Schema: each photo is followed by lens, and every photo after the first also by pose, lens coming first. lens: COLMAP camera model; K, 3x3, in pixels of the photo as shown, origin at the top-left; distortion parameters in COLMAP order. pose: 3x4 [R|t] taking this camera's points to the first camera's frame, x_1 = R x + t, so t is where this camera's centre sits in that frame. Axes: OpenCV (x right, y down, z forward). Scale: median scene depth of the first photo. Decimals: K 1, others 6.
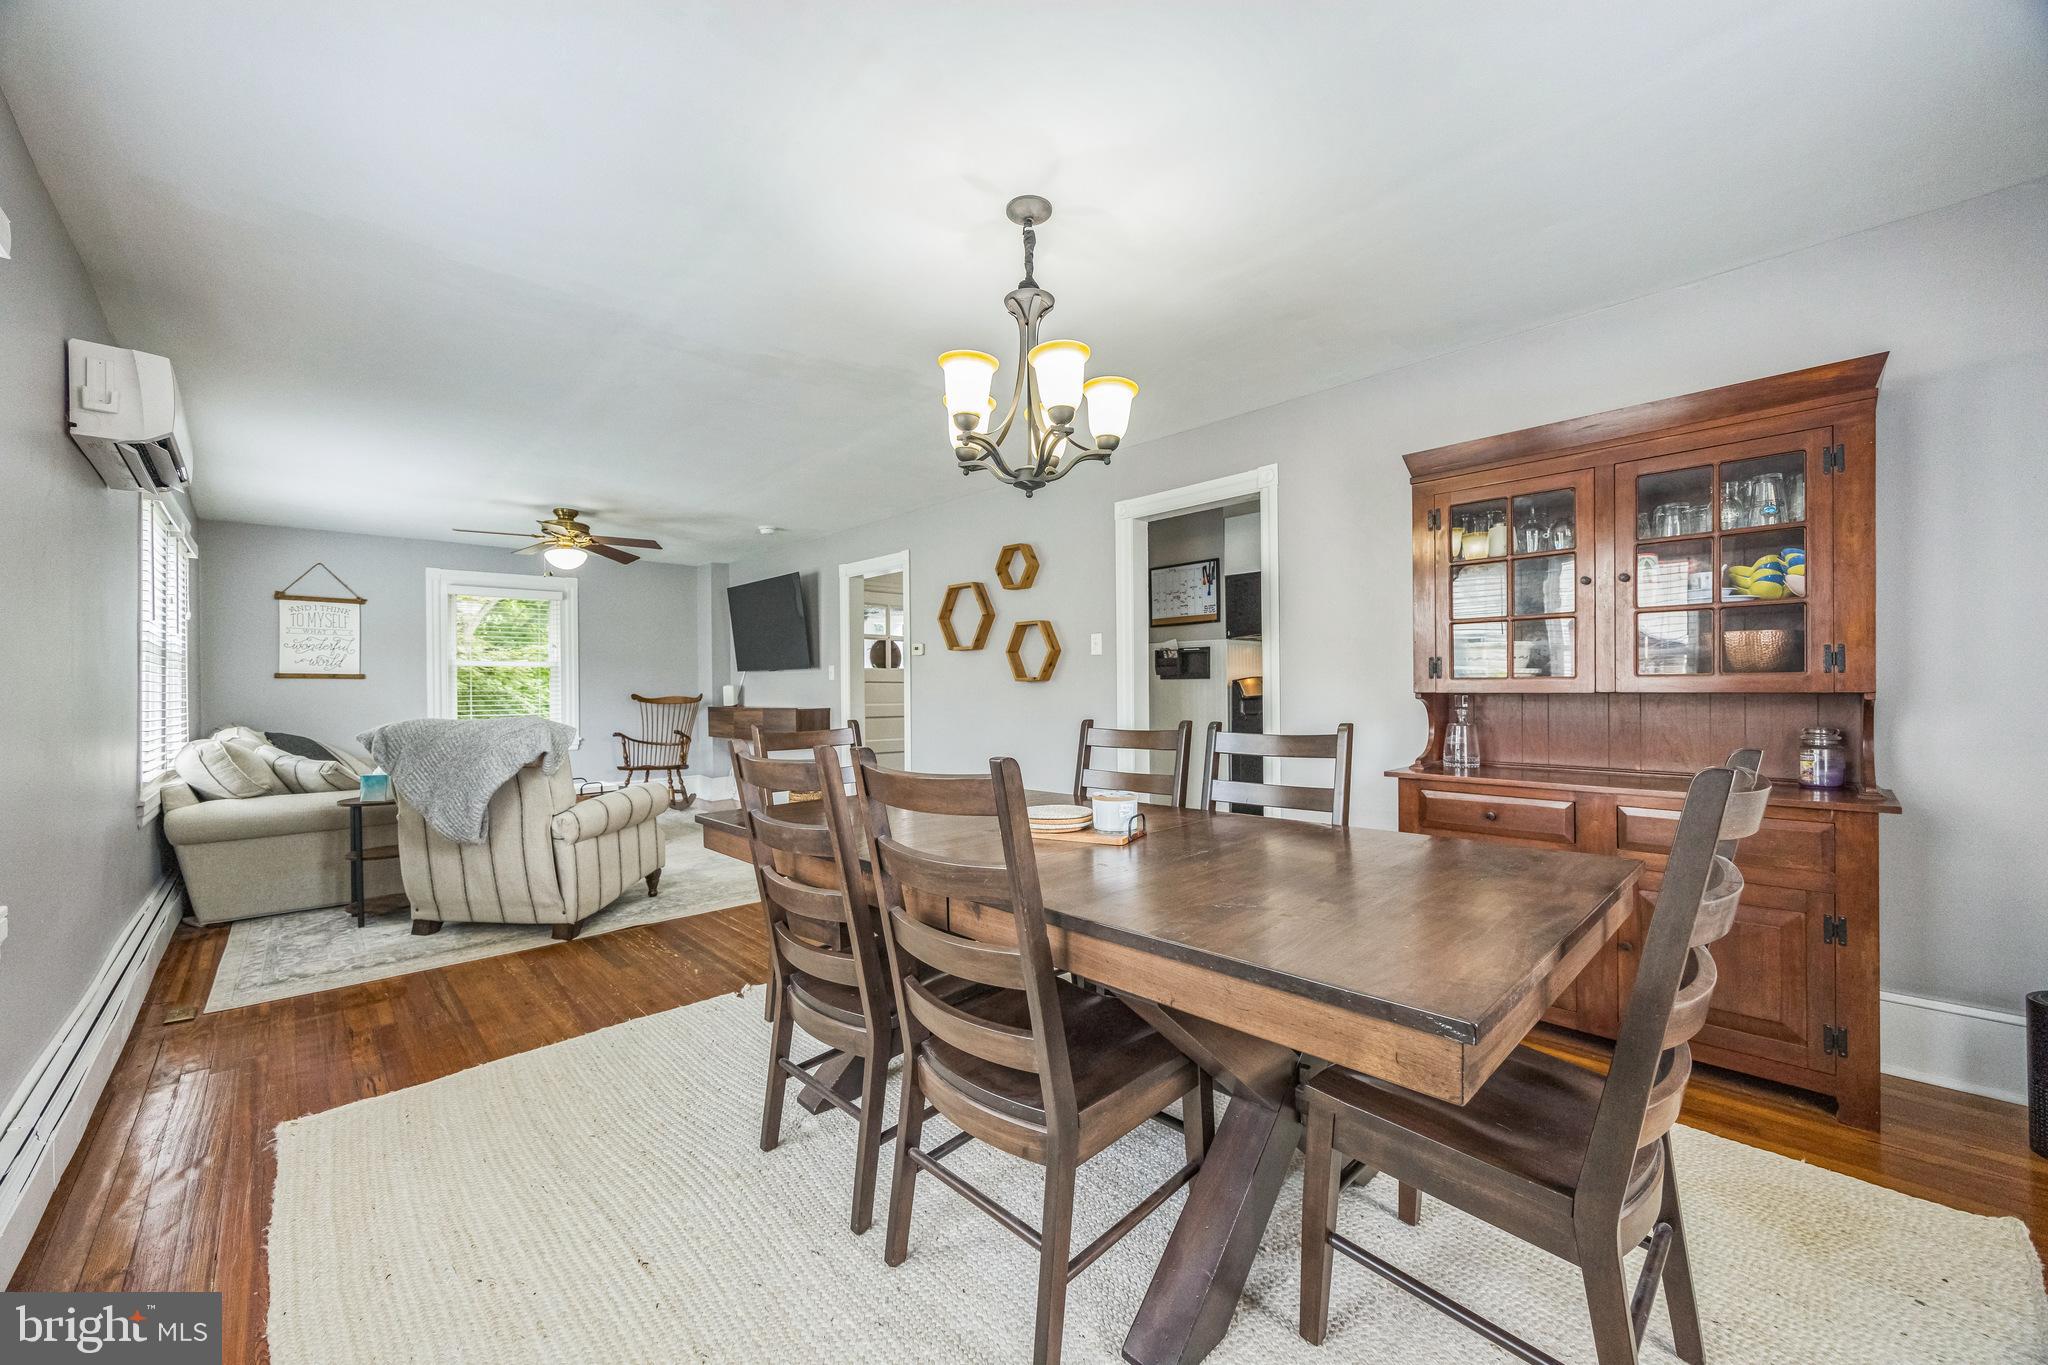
lens RADIAL K [[760.9, 0, 1027.0], [0, 760.9, 680.4], [0, 0, 1]] dist [-0.000505, -0.000440]
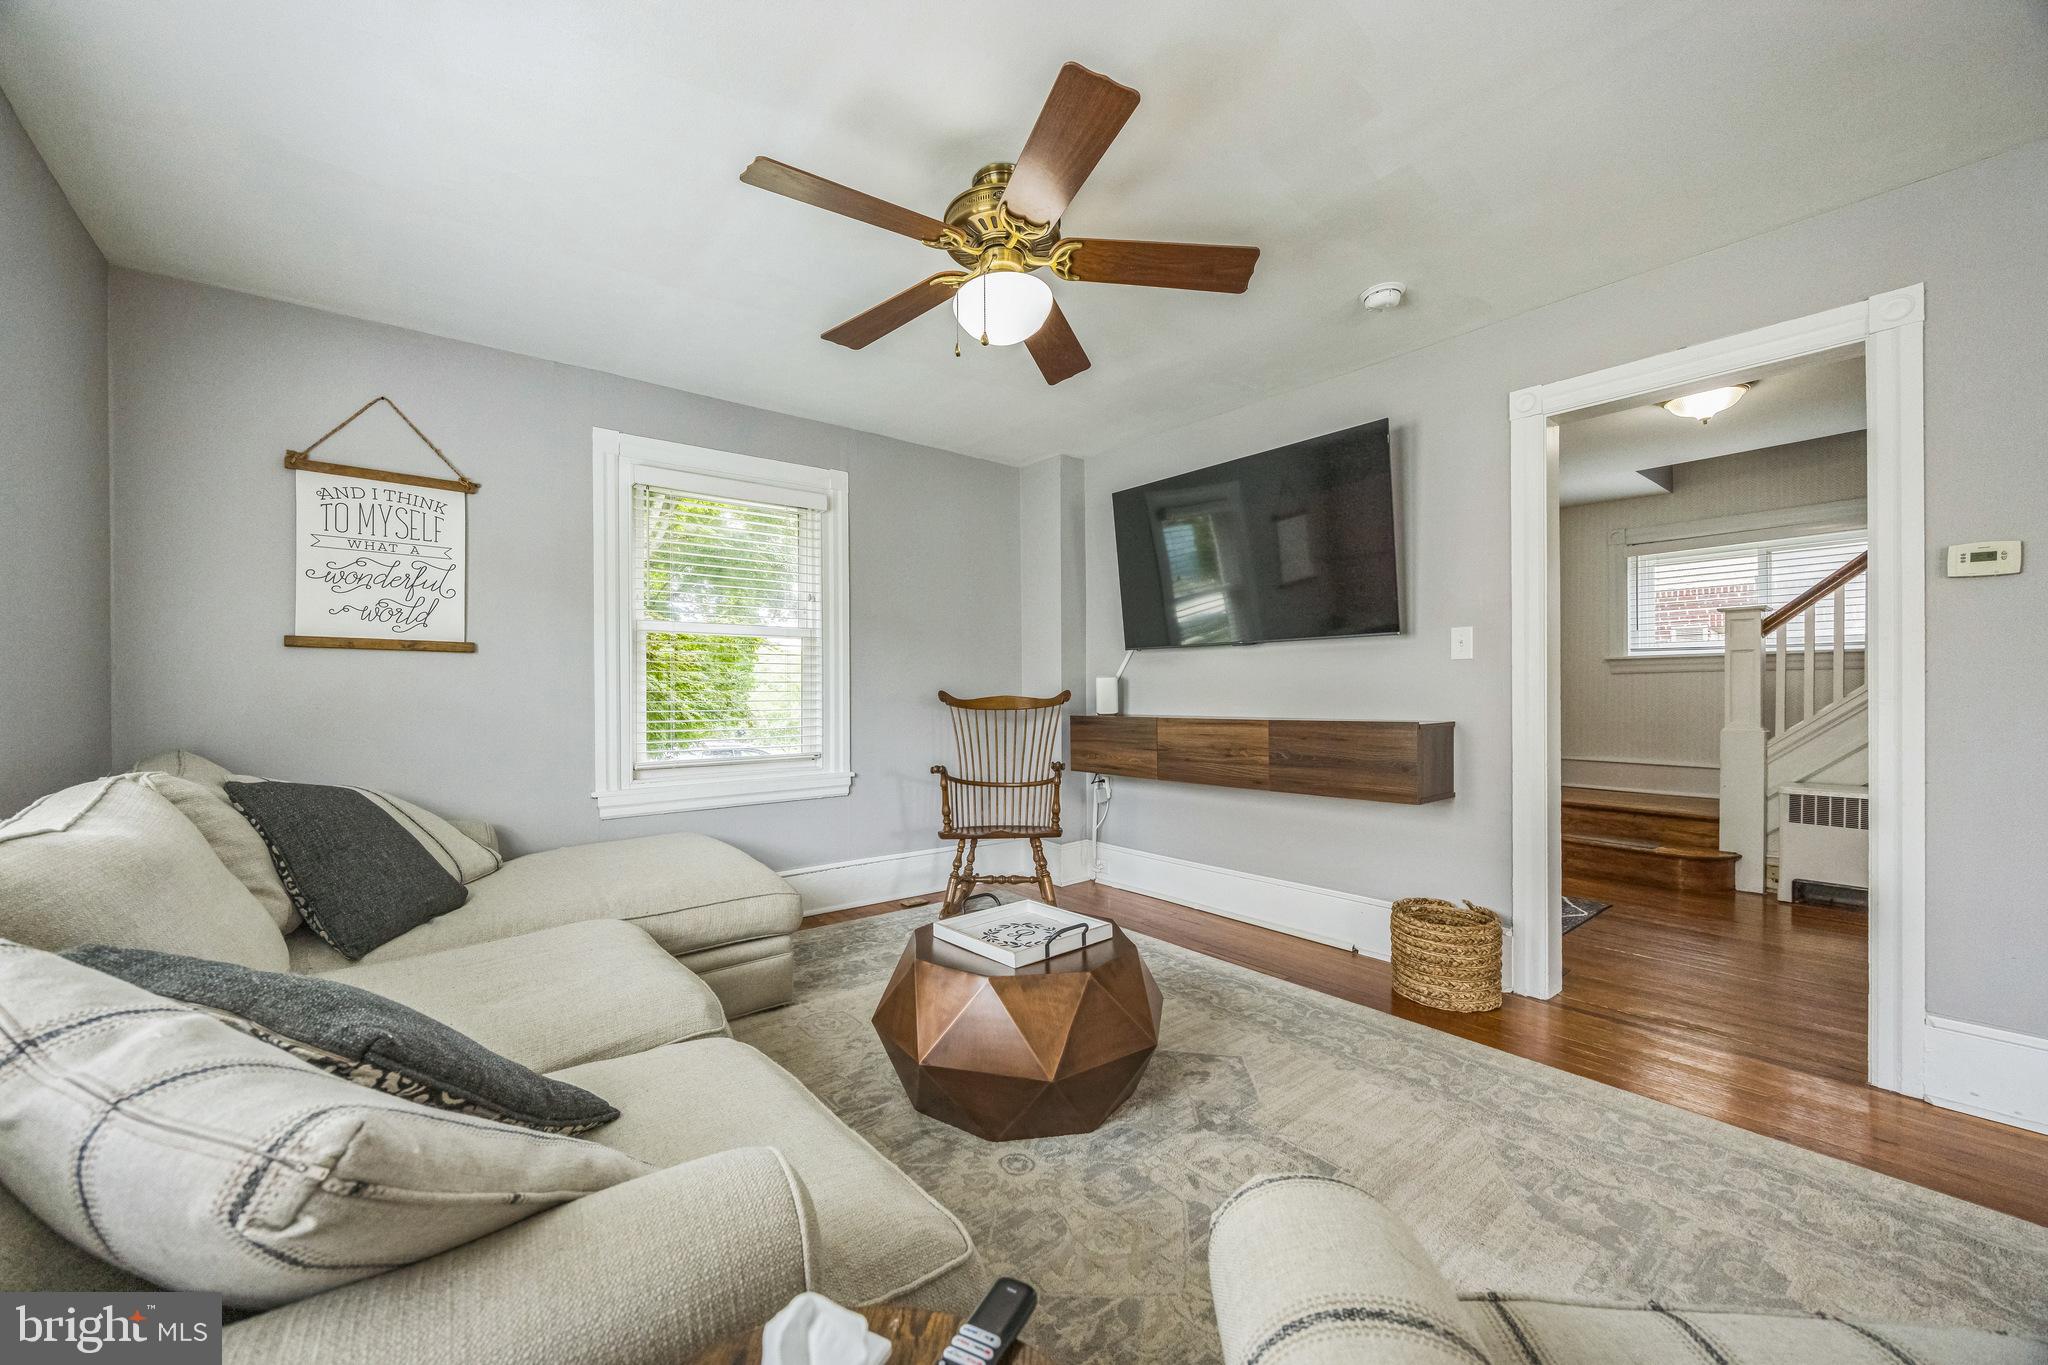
lens RADIAL K [[760.9, 0, 1031.8], [0, 760.9, 691.6], [0, 0, 1]] dist [-0.000505, -0.000440]
pose [[0.997262, 0.005486, -0.073741, -0.472106], [-0.004977, 0.999963, 0.007077, 0.016255], [0.073777, -0.006691, 0.997252, 0.532629]]
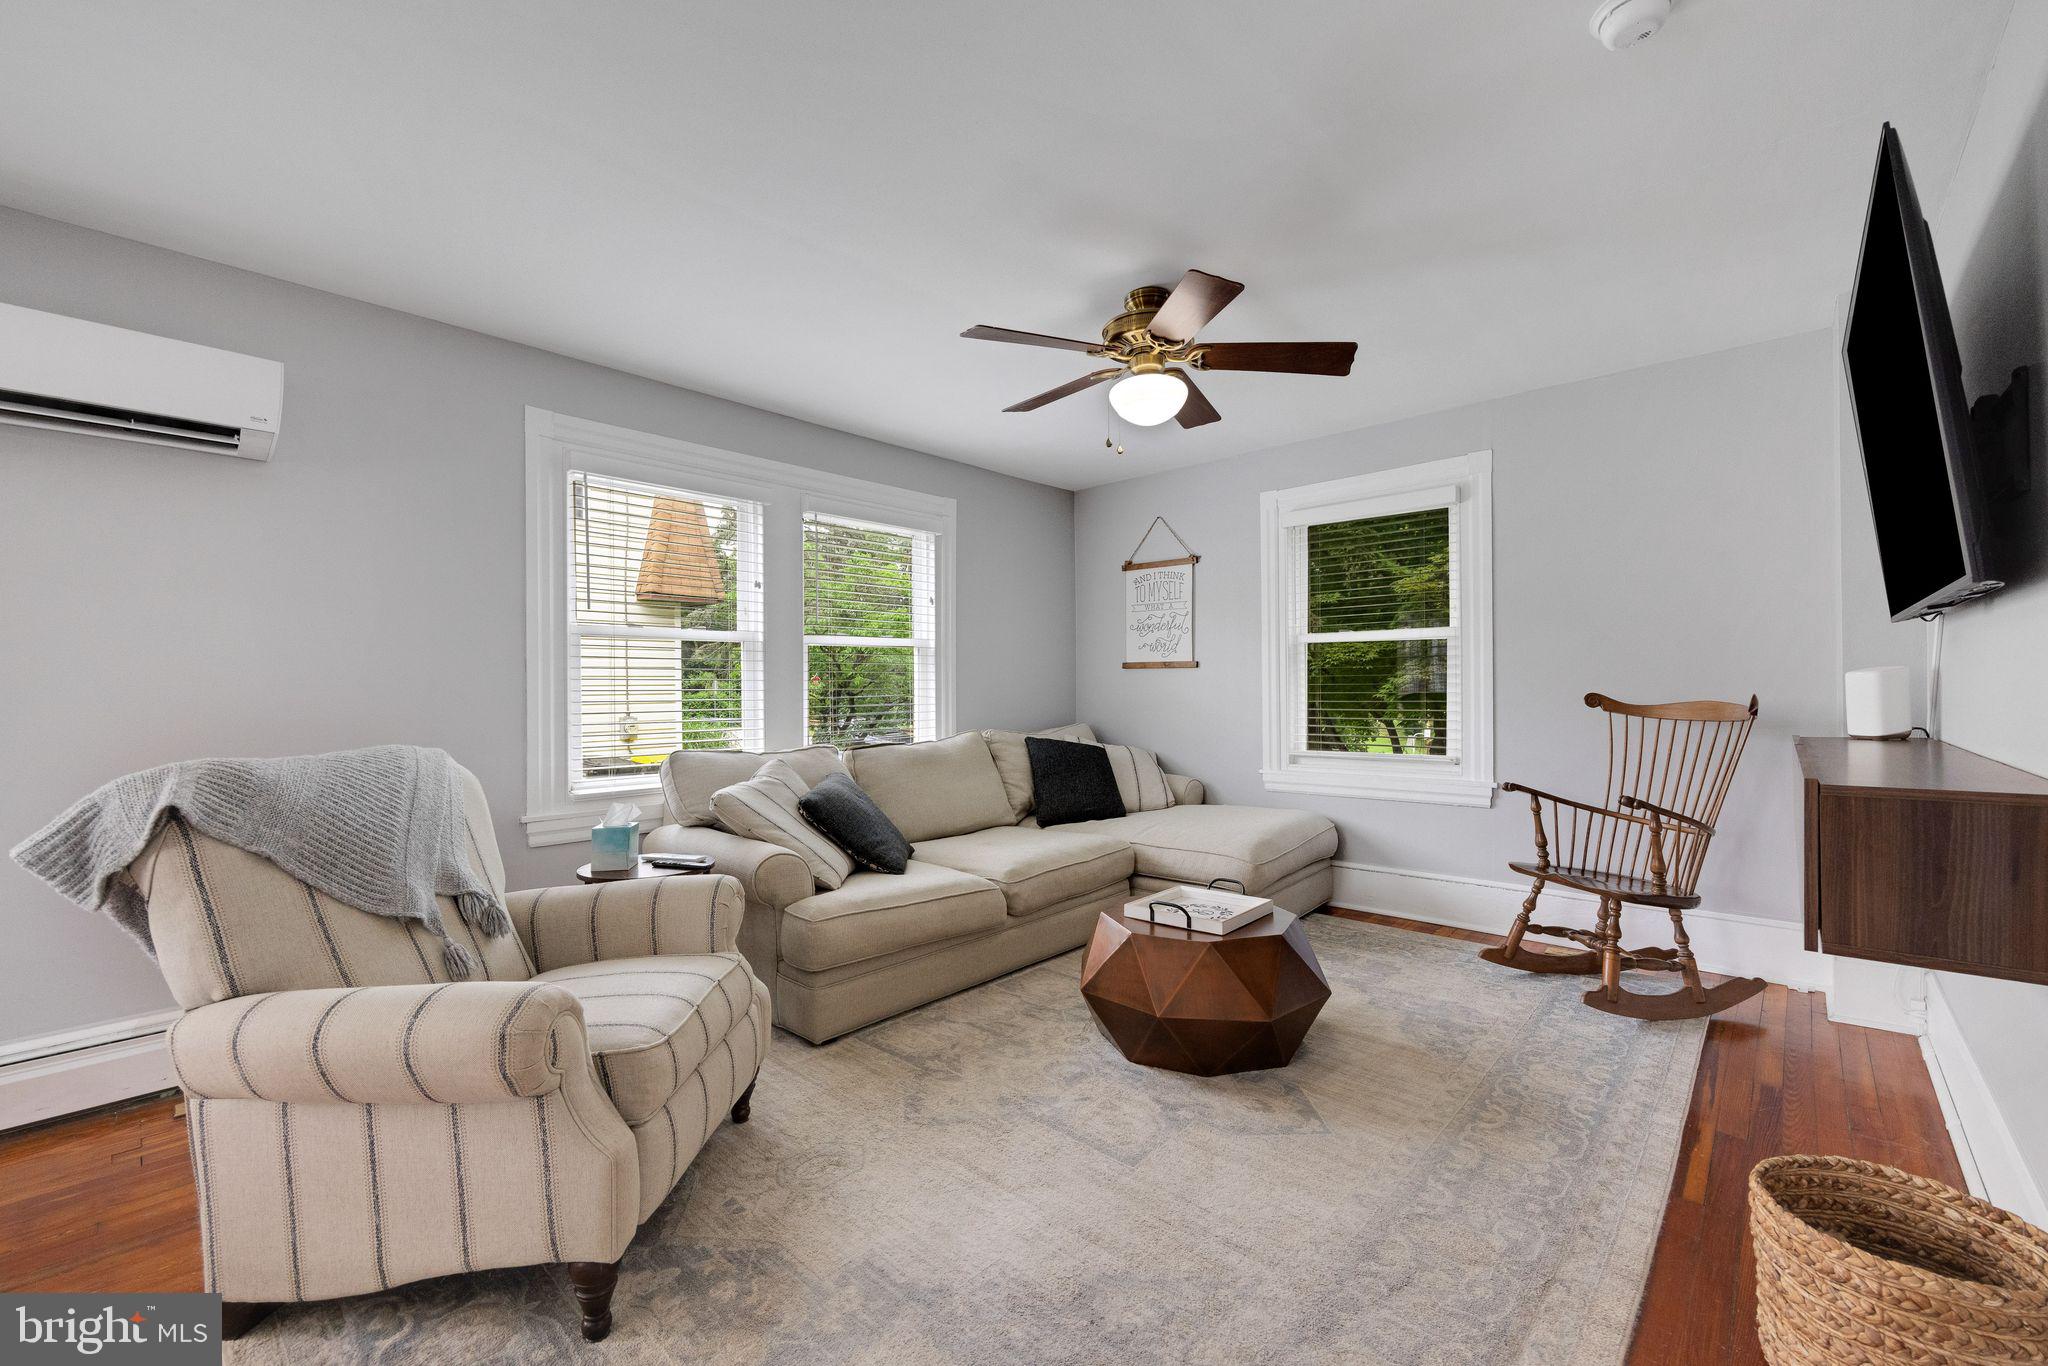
lens RADIAL K [[843.6, 0, 1007.1], [0, 843.6, 687.9], [0, 0, 1]] dist [-0.013879, 0.000075]
pose [[0.058786, 0.008329, -0.998236, -0.087372], [0.014653, 0.999850, 0.009205, 0.006794], [0.998163, -0.015168, 0.058655, 0.741176]]
